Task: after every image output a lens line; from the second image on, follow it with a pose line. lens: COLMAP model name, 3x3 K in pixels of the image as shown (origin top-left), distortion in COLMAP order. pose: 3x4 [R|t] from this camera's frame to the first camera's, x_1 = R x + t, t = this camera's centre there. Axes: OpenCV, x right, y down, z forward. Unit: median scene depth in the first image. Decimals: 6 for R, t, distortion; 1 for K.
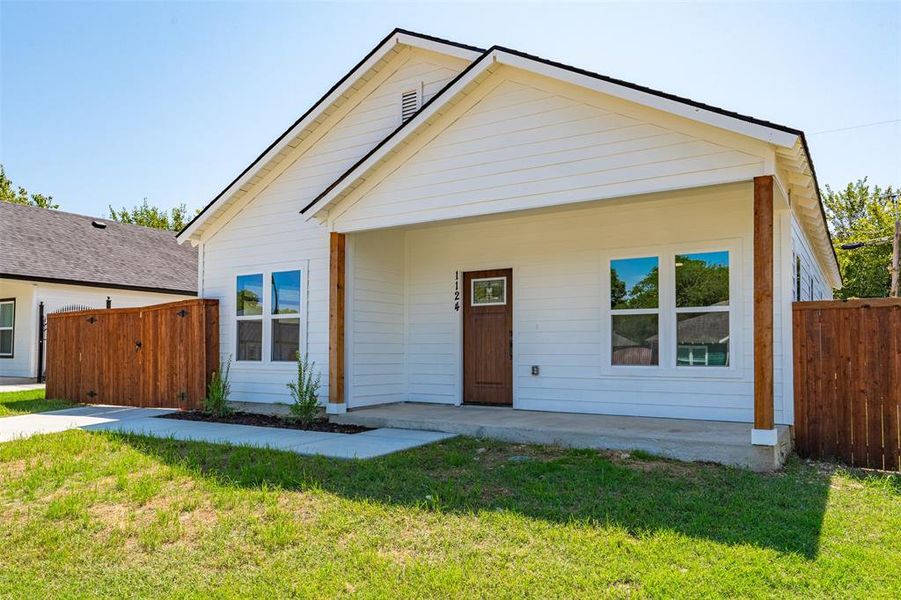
lens RADIAL K [[670.4, 0, 447.4], [0, 670.4, 341.4], [0, 0, 1]] dist [-0.004395, -0.000864]
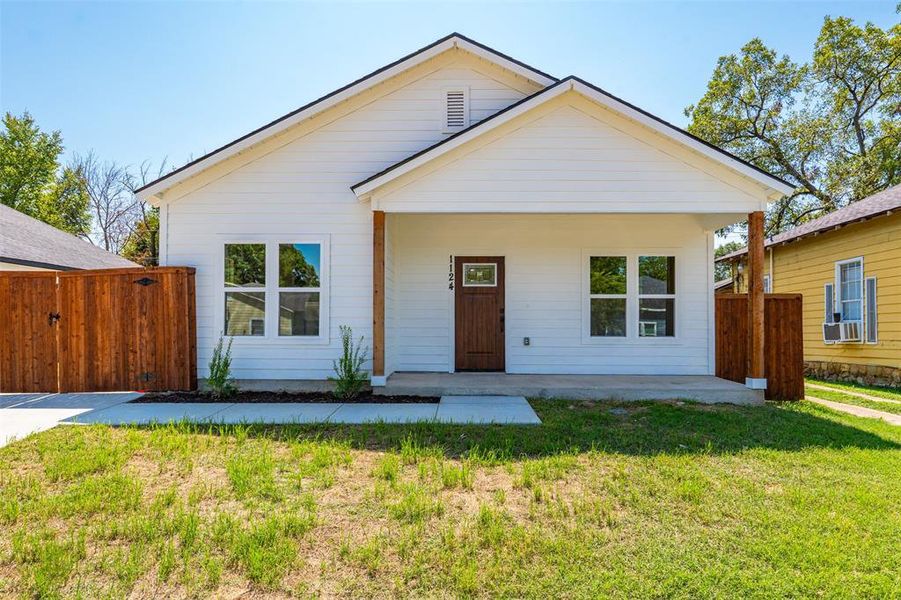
lens RADIAL K [[567.0, 0, 473.8], [0, 567.0, 323.9], [0, 0, 1]] dist [0.001408, 0.000265]
pose [[0.843131, 0.001924, 0.537705, -0.492505], [-0.010242, 0.999870, 0.012482, -0.000489], [-0.537611, -0.016031, 0.843040, 0.169950]]
